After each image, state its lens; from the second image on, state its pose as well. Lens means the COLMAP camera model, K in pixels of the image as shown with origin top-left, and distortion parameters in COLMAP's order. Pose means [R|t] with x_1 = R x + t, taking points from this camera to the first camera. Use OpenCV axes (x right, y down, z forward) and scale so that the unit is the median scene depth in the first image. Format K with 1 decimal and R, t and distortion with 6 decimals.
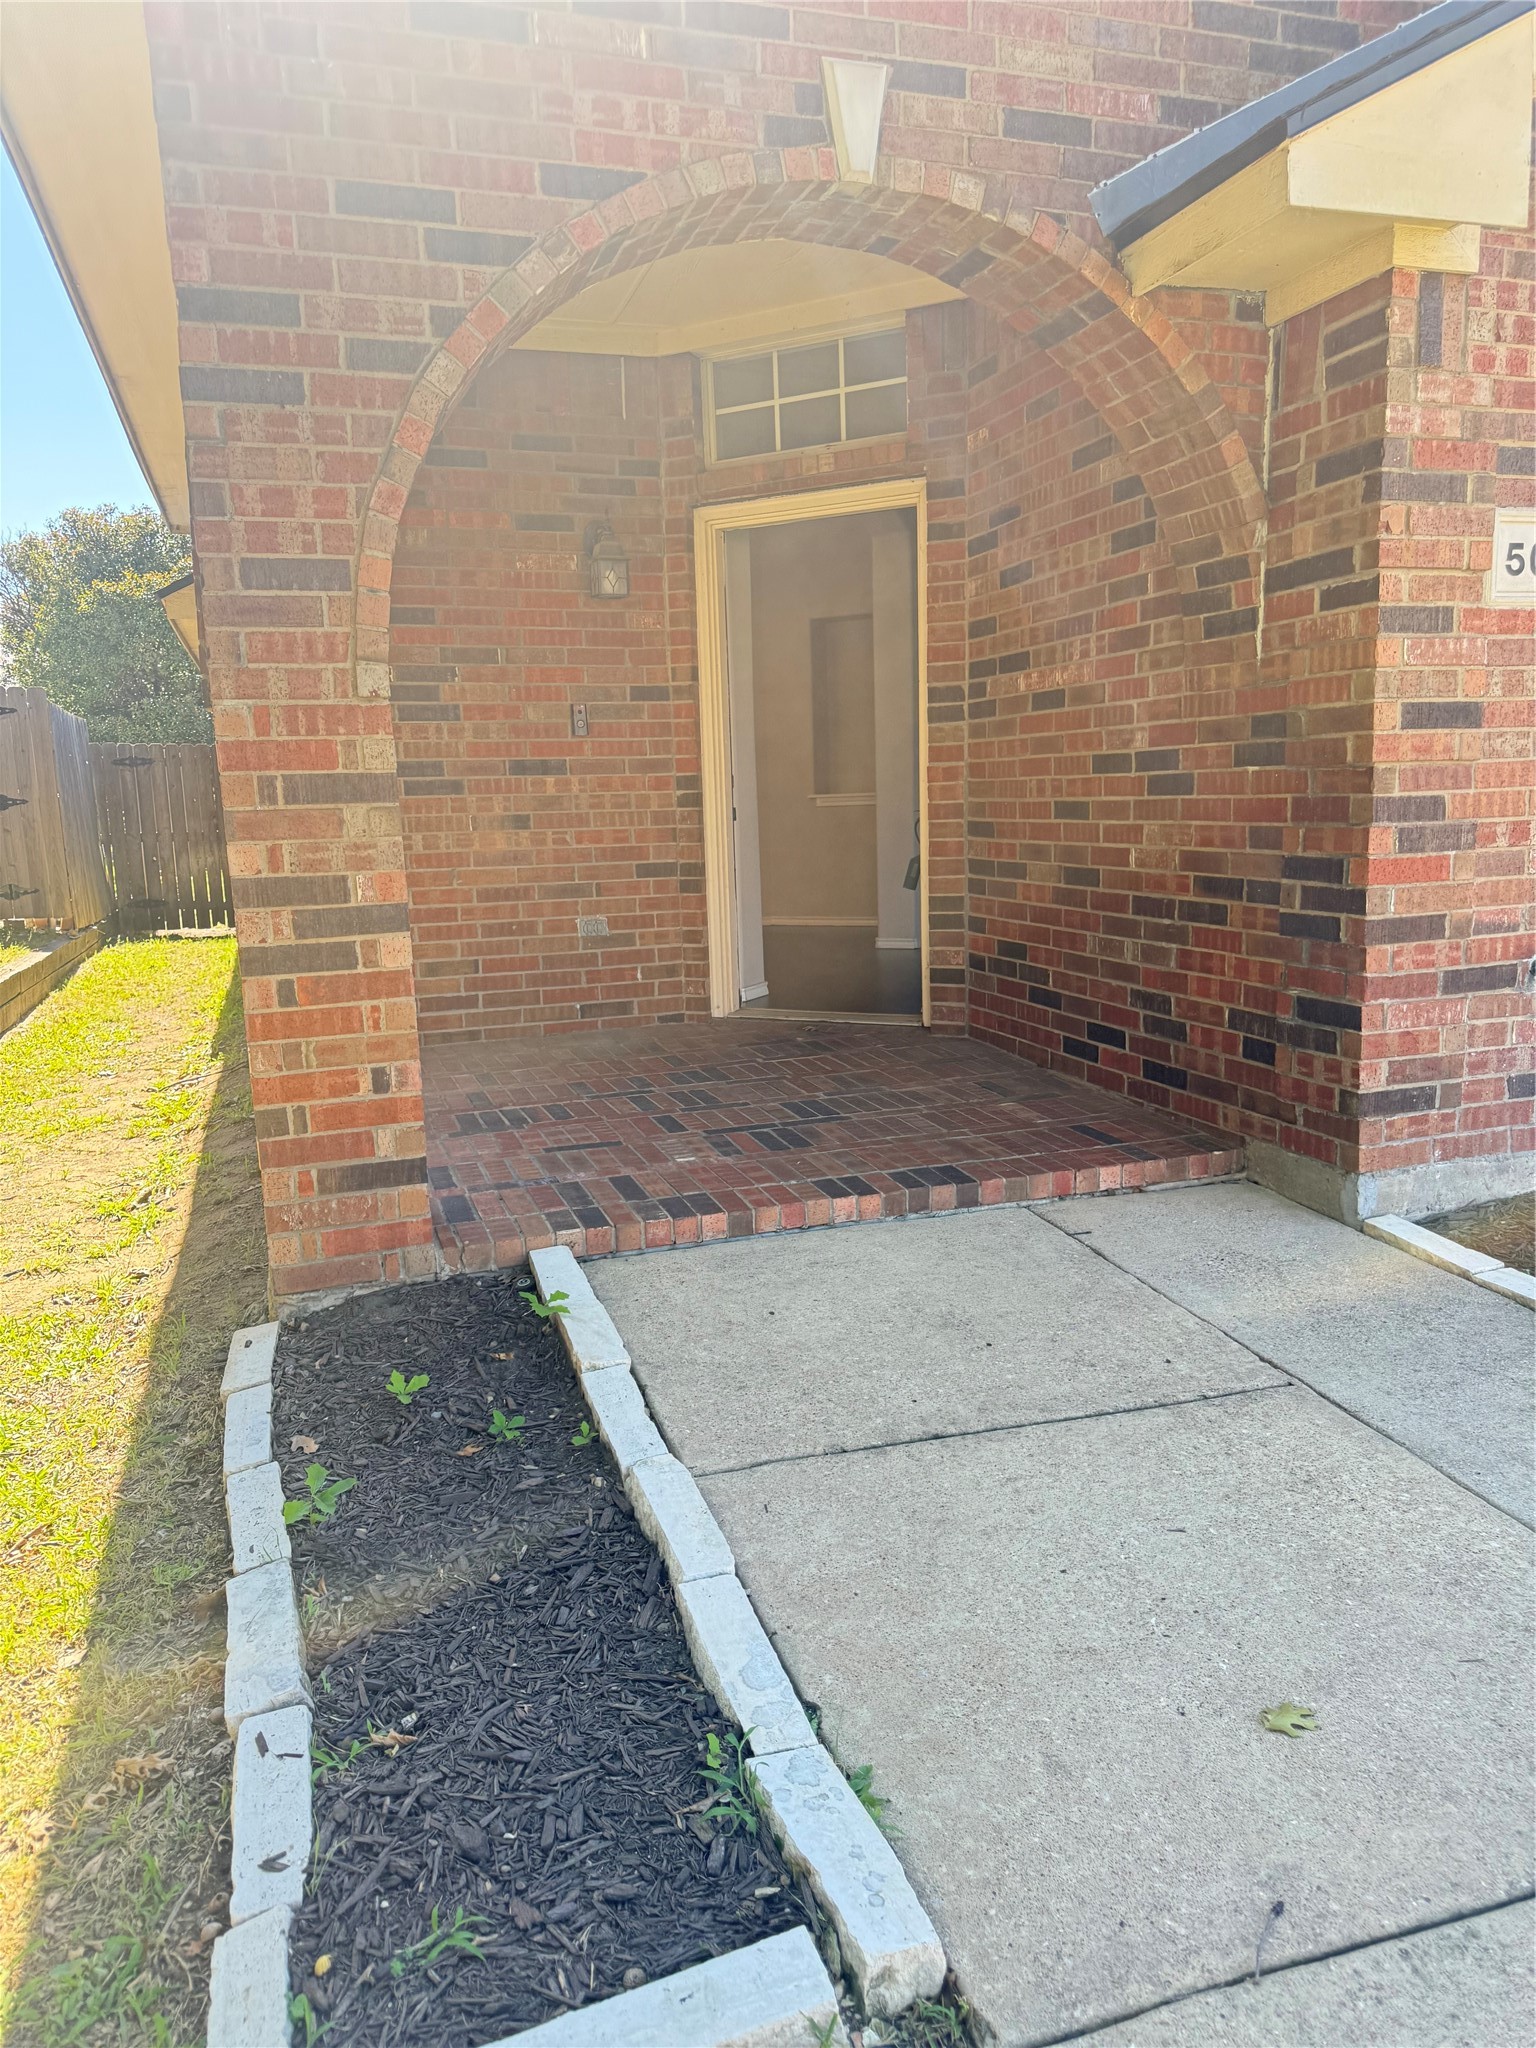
lens RADIAL K [[1440.7, 0, 786.3], [0, 1440.7, 1042.3], [0, 0, 1]] dist [0.036619, -0.048792]
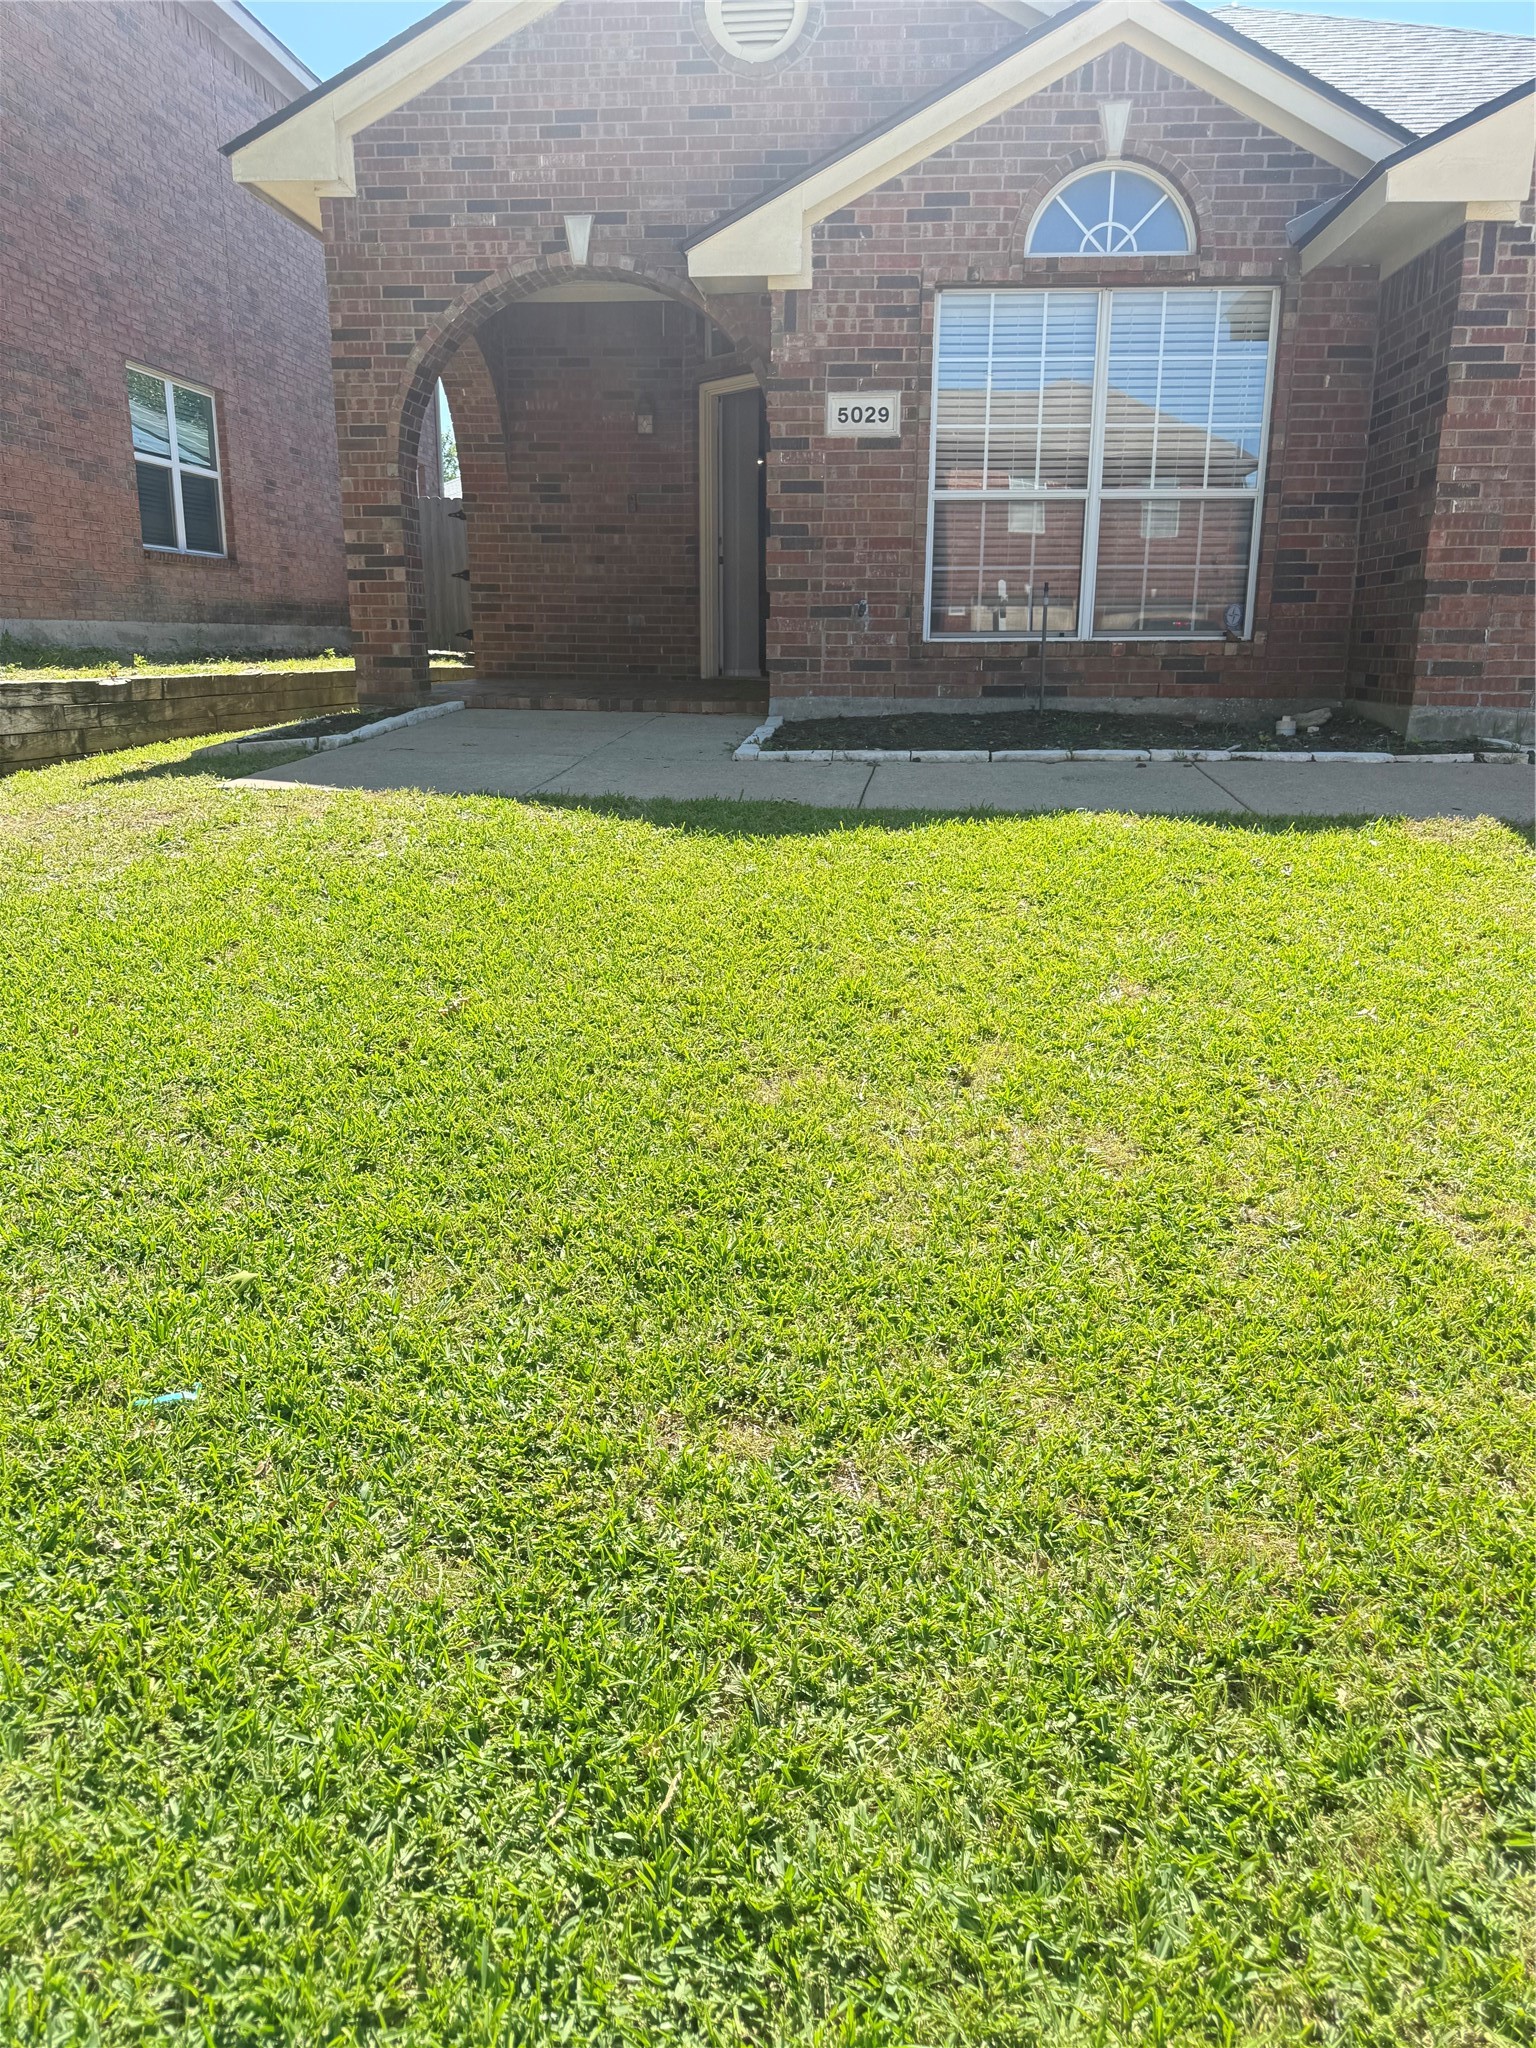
lens RADIAL K [[1440.7, 0, 745.8], [0, 1440.7, 1020.7], [0, 0, 1]] dist [0.036619, -0.048792]
pose [[0.914316, 0.141672, -0.379413, 1.379205], [-0.106712, 0.987989, 0.111756, 0.366991], [0.390689, -0.061692, 0.918453, -1.205621]]
